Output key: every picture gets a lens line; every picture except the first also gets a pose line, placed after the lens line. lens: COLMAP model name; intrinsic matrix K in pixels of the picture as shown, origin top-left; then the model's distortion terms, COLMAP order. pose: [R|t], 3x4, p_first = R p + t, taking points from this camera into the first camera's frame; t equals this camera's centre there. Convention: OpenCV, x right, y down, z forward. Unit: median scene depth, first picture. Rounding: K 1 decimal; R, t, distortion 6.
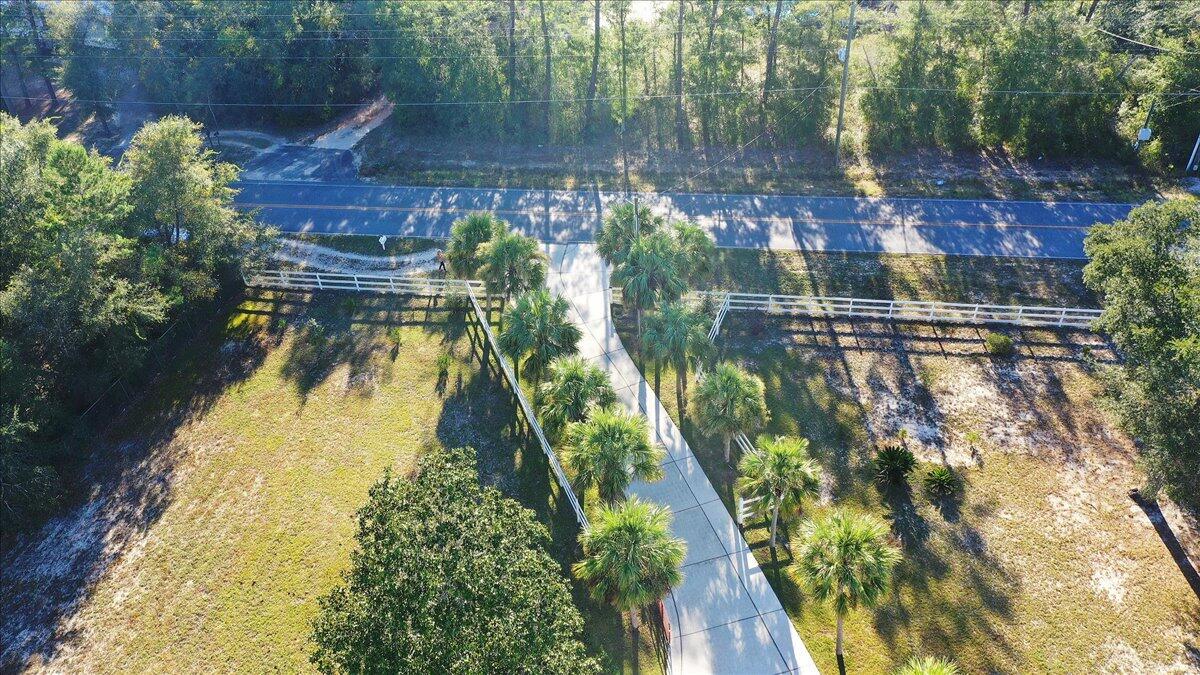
lens RADIAL K [[983.1, 0, 568.0], [0, 983.1, 339.6], [0, 0, 1]] dist [0.003074, 0.002245]
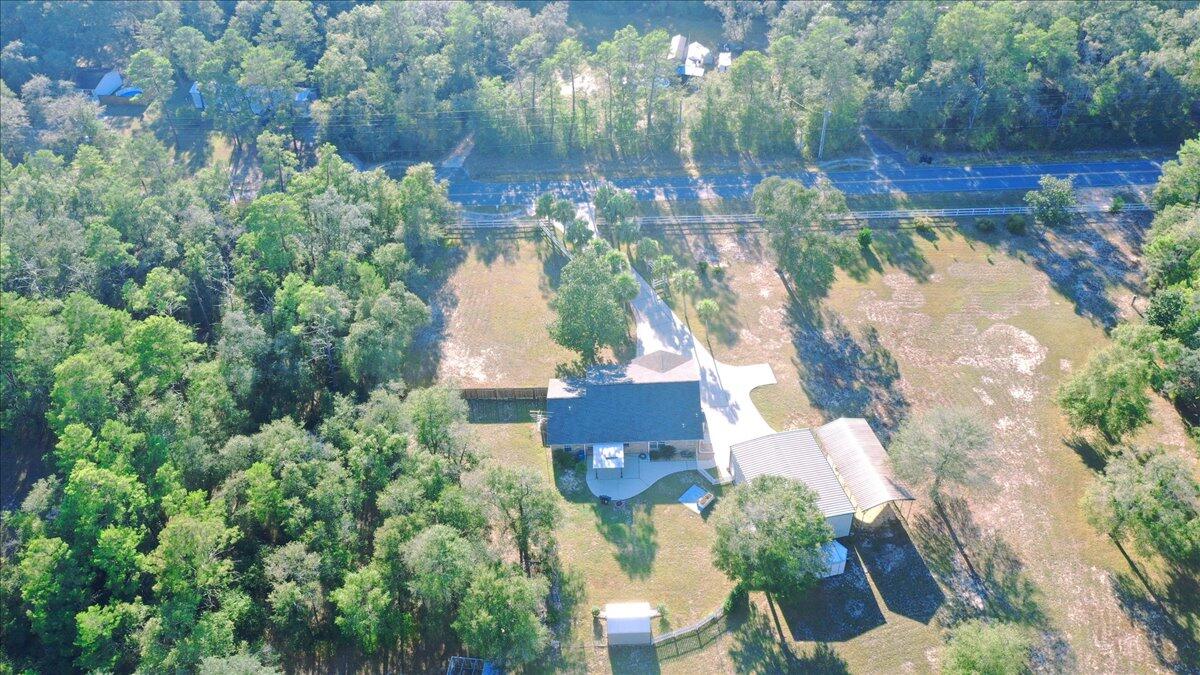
lens RADIAL K [[983.1, 0, 568.0], [0, 983.1, 339.6], [0, 0, 1]] dist [0.003074, 0.002245]
pose [[0.990261, -0.078409, 0.115044, -0.341827], [0.075219, 0.996659, 0.031820, 0.170584], [-0.117154, -0.022857, 0.992851, -1.517128]]
